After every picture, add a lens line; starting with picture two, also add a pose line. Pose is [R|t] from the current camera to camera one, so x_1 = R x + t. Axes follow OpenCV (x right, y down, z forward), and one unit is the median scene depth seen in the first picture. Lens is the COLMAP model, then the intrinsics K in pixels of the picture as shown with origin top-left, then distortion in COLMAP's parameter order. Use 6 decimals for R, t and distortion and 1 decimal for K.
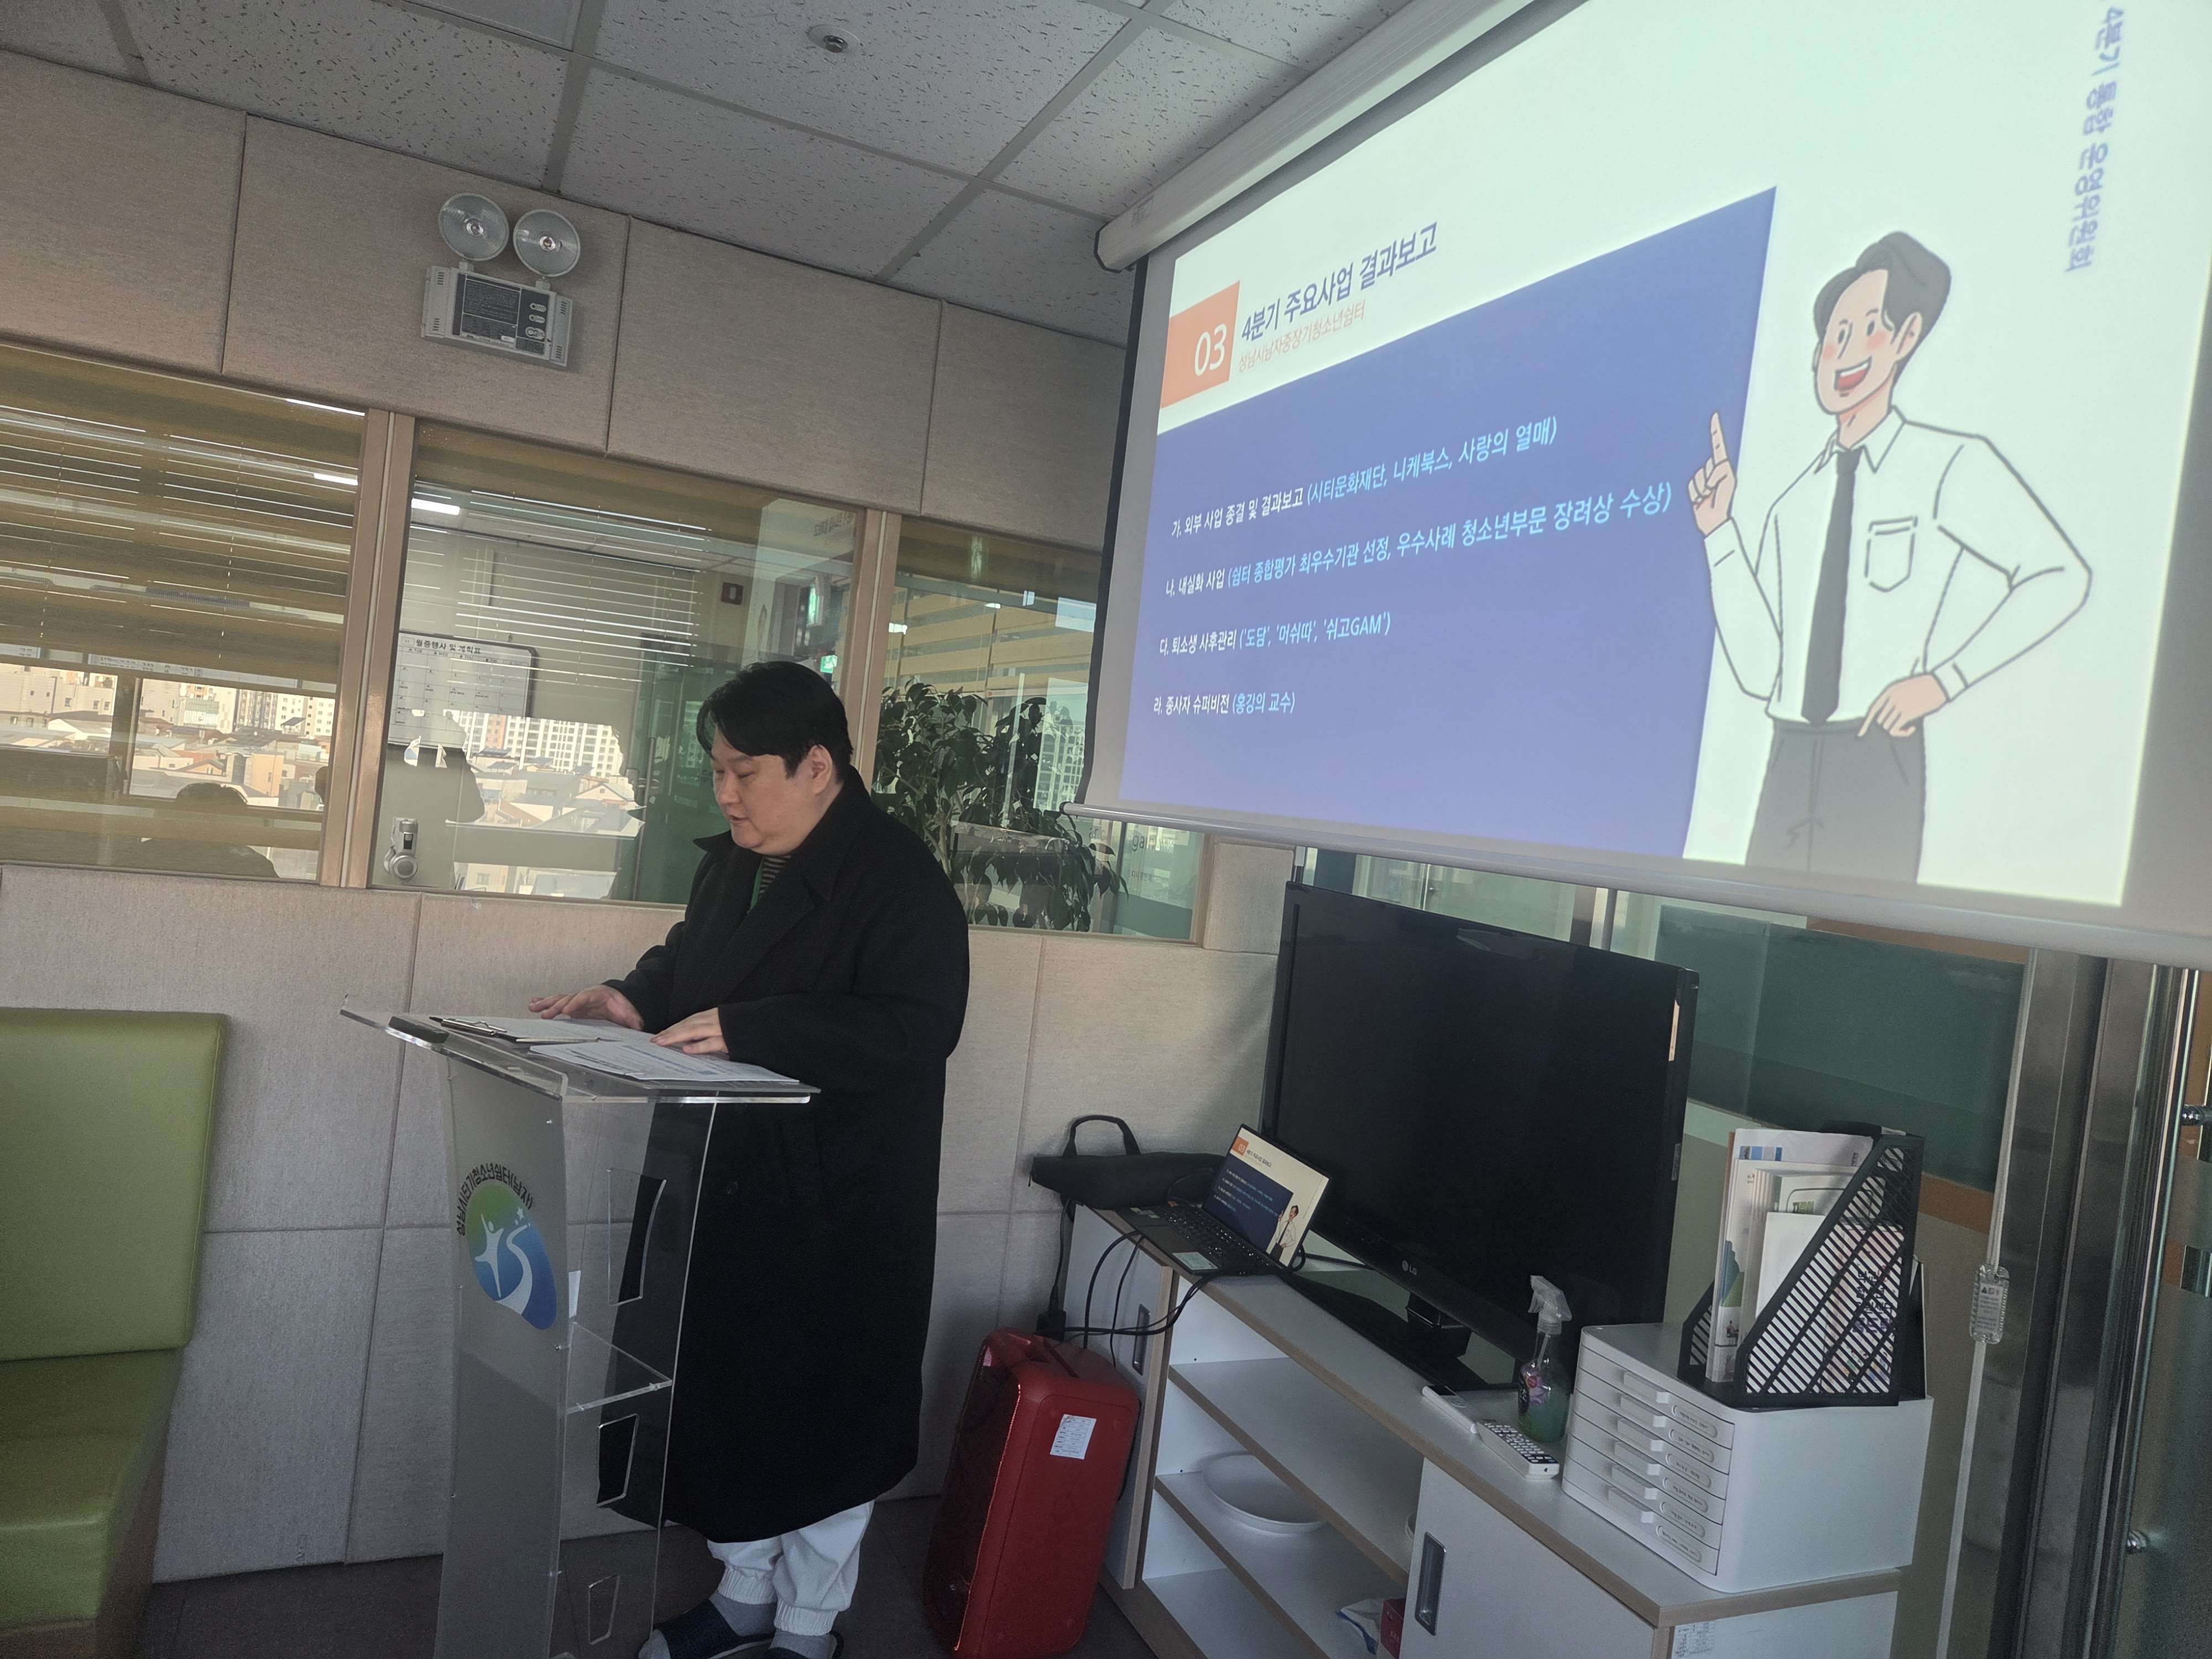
lens RADIAL K [[1469.3, 0, 1110.8], [0, 1469.3, 830.3], [0, 0, 1]] dist [0.060949, -0.043908]
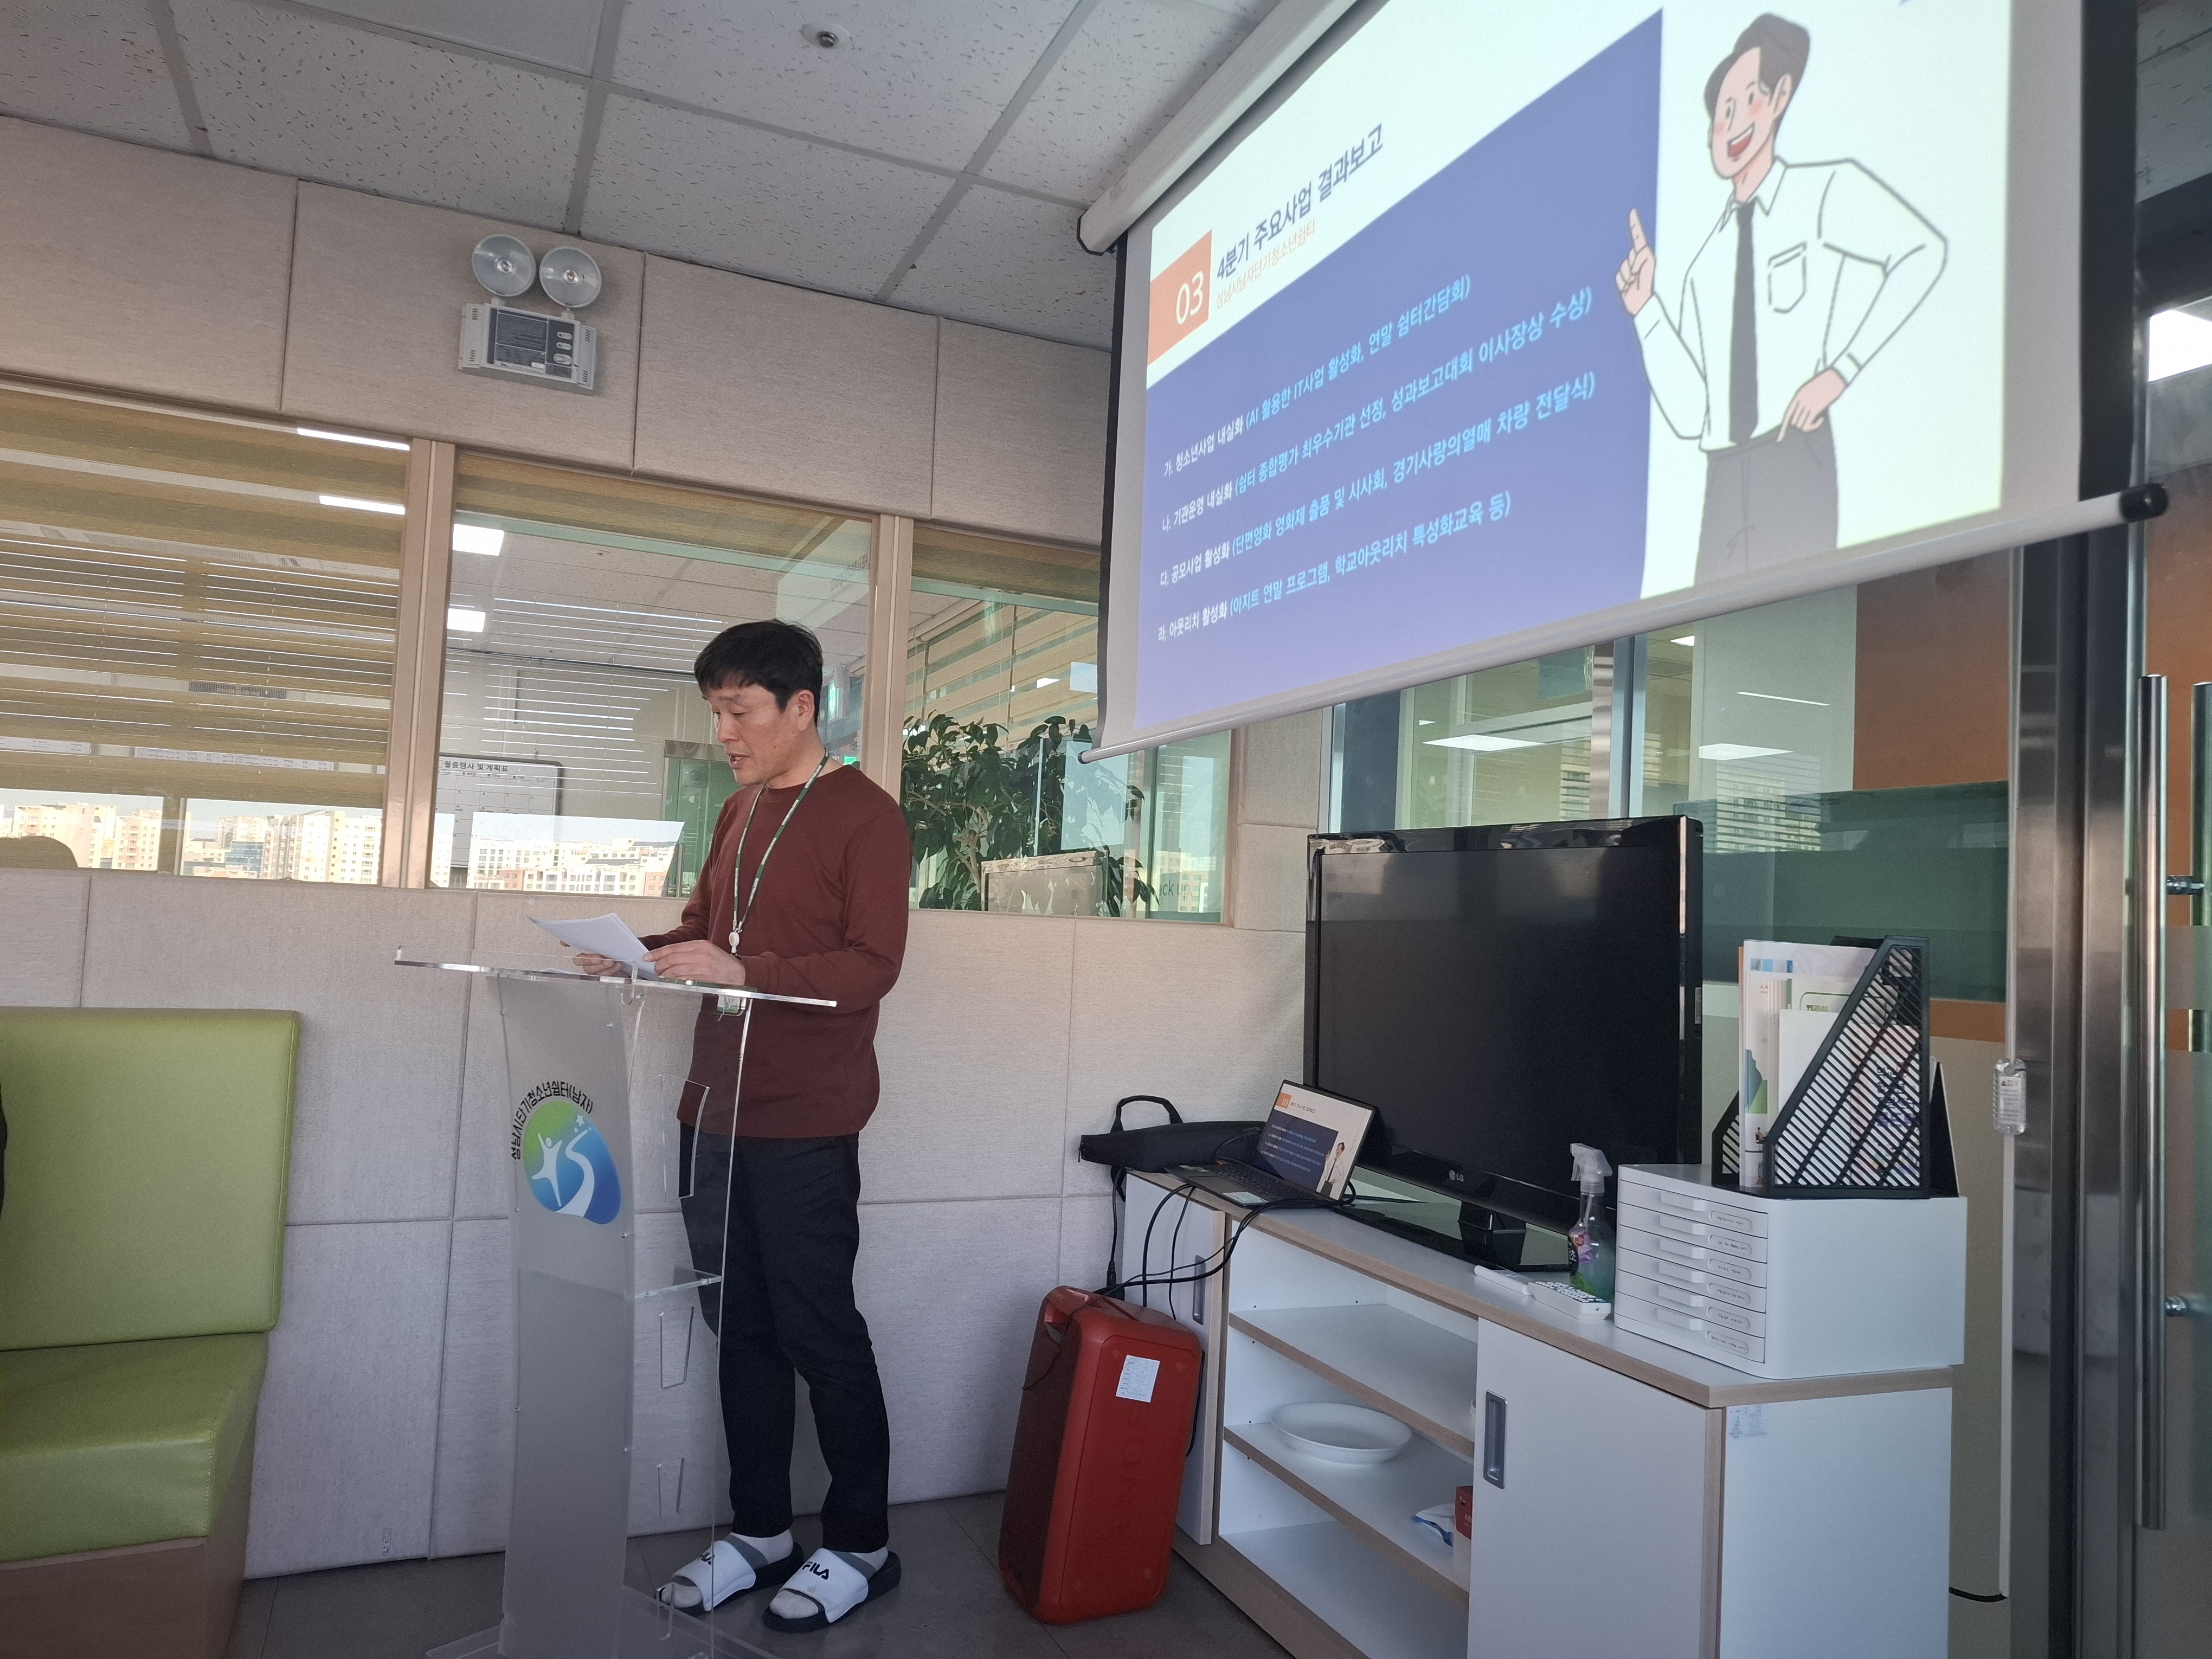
lens RADIAL K [[1520.2, 0, 1103.8], [0, 1520.2, 841.5], [0, 0, 1]] dist [0.038773, -0.035308]
pose [[0.997094, -0.072465, -0.023515, 0.002475], [0.070294, 0.994087, -0.082760, 0.138242], [0.029373, 0.080867, 0.996292, -0.062655]]
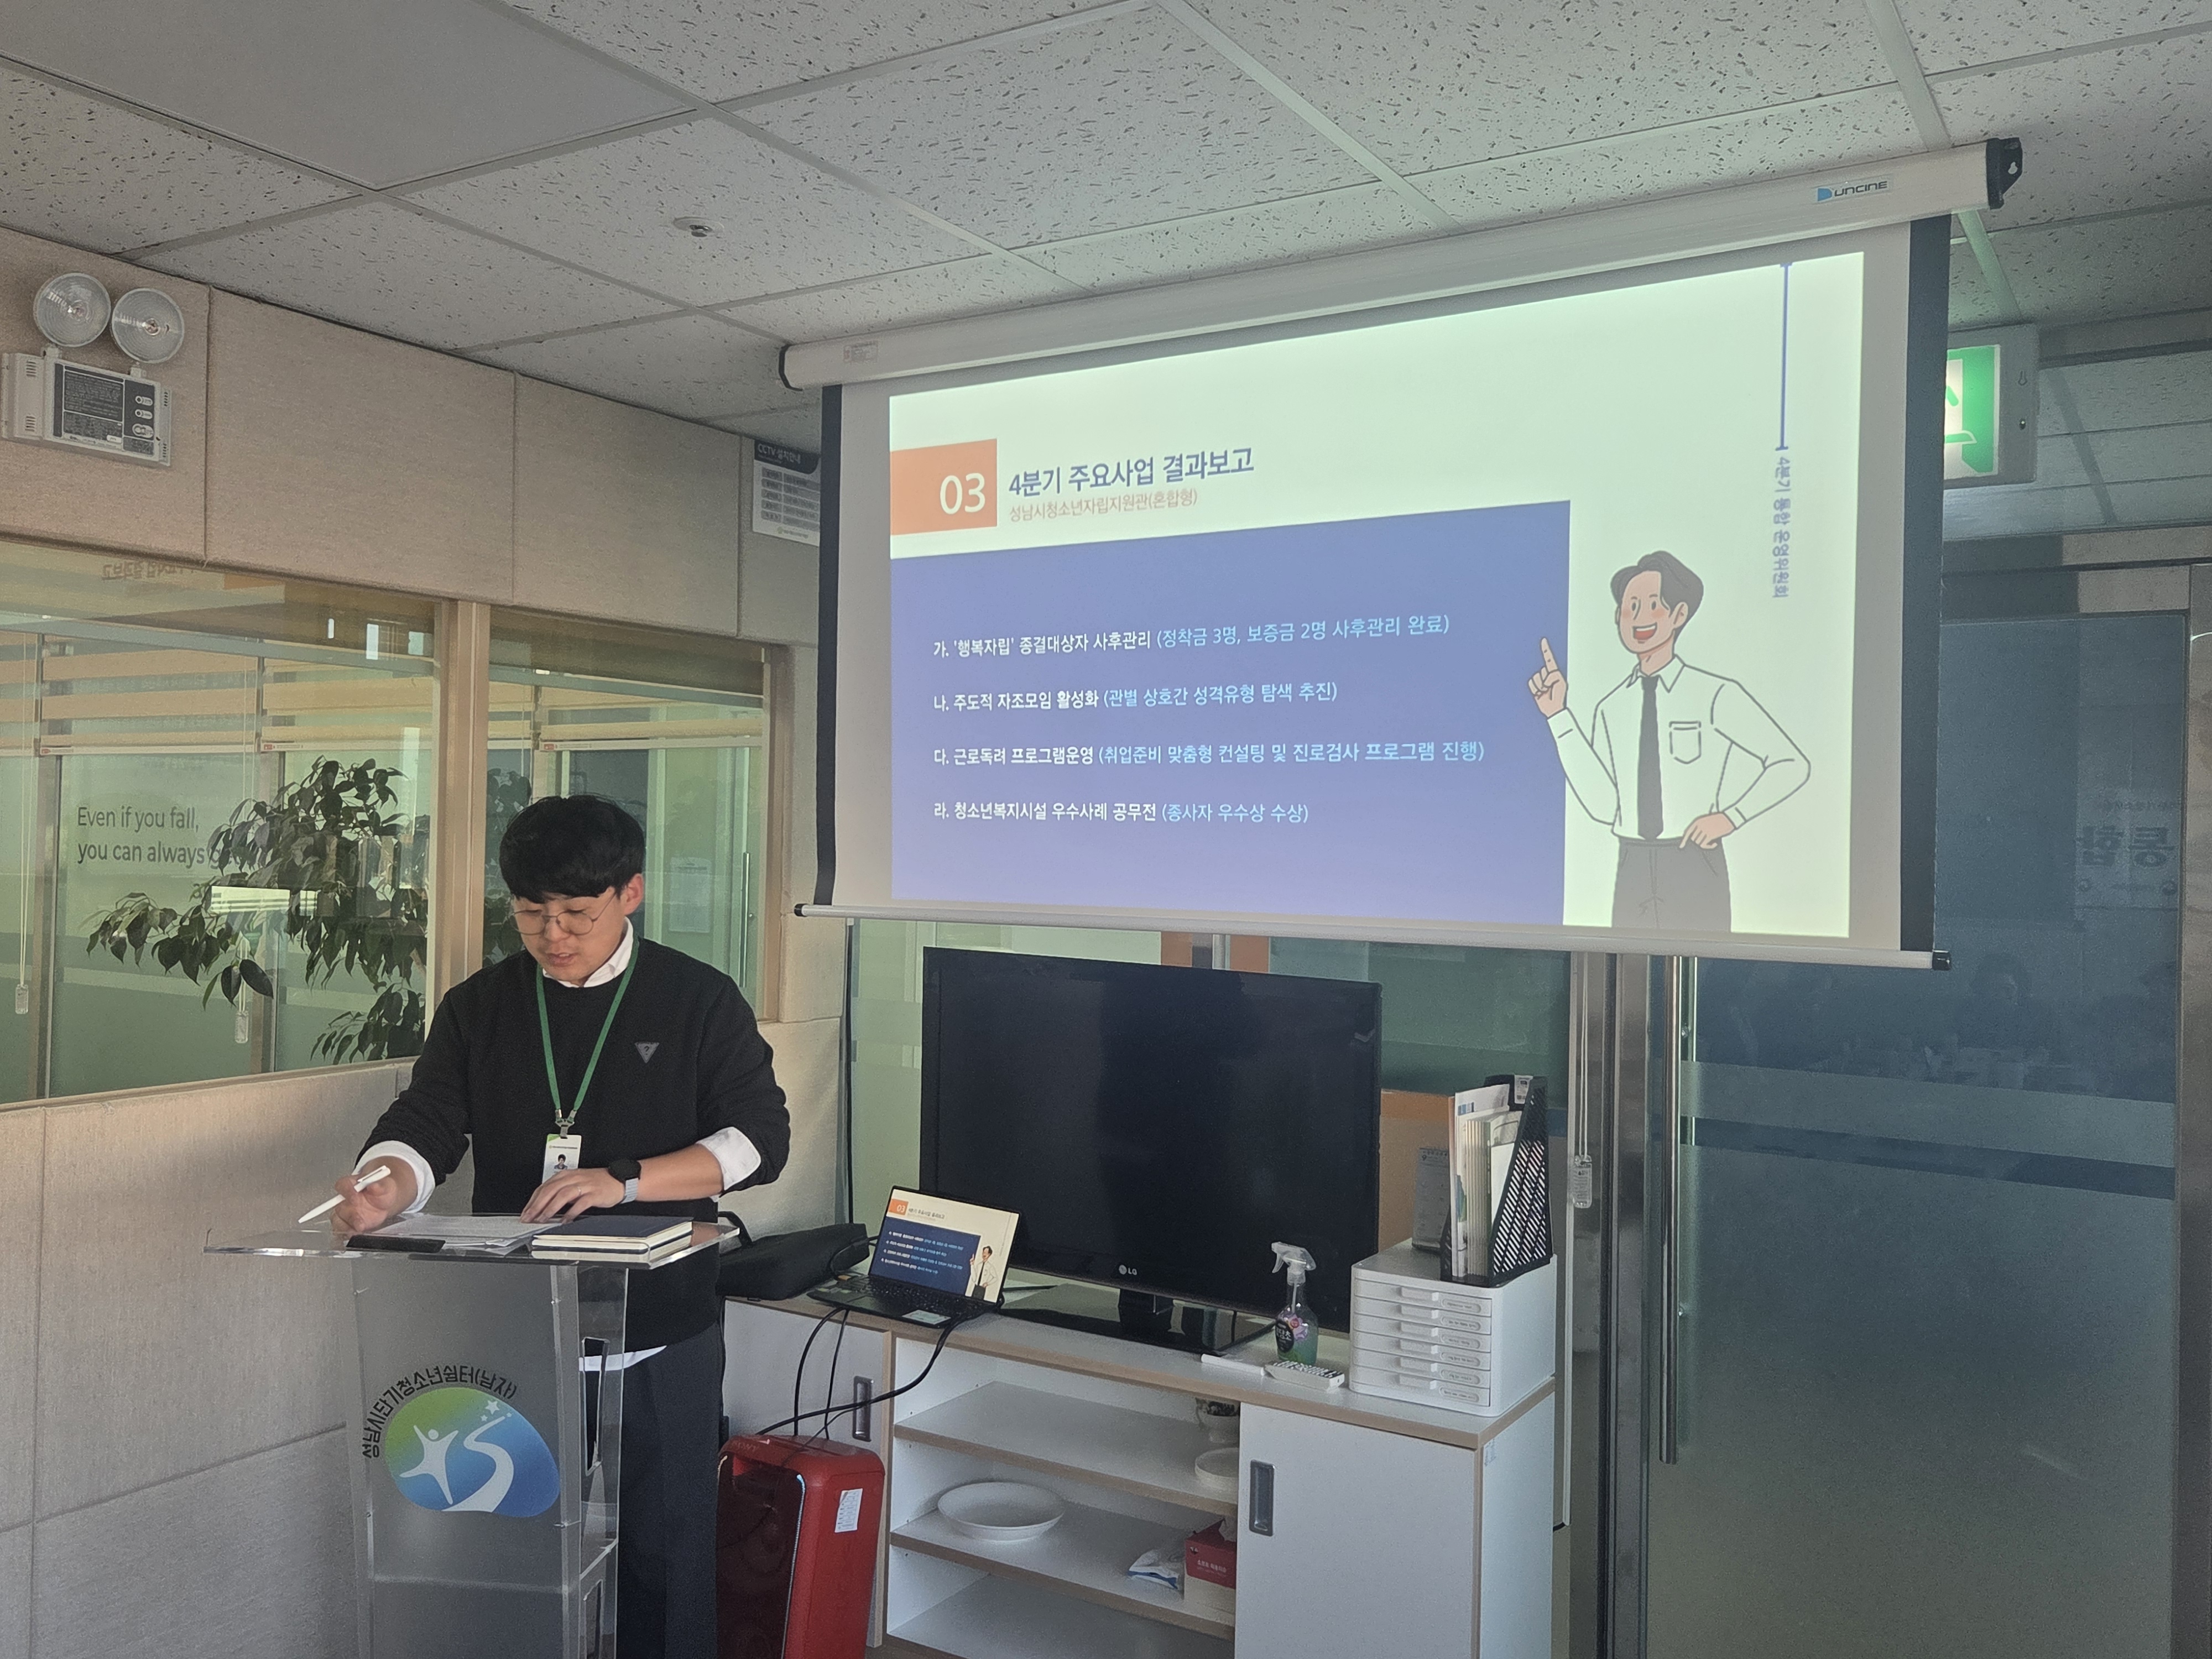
lens RADIAL K [[1828.1, 0, 1096.1], [0, 1828.1, 827.1], [0, 0, 1]] dist [0.043751, -0.033583]
pose [[0.831047, -0.098765, 0.547363, -0.567629], [0.090208, 0.995012, 0.042579, -0.111680], [-0.548838, 0.013991, 0.835811, -0.186262]]
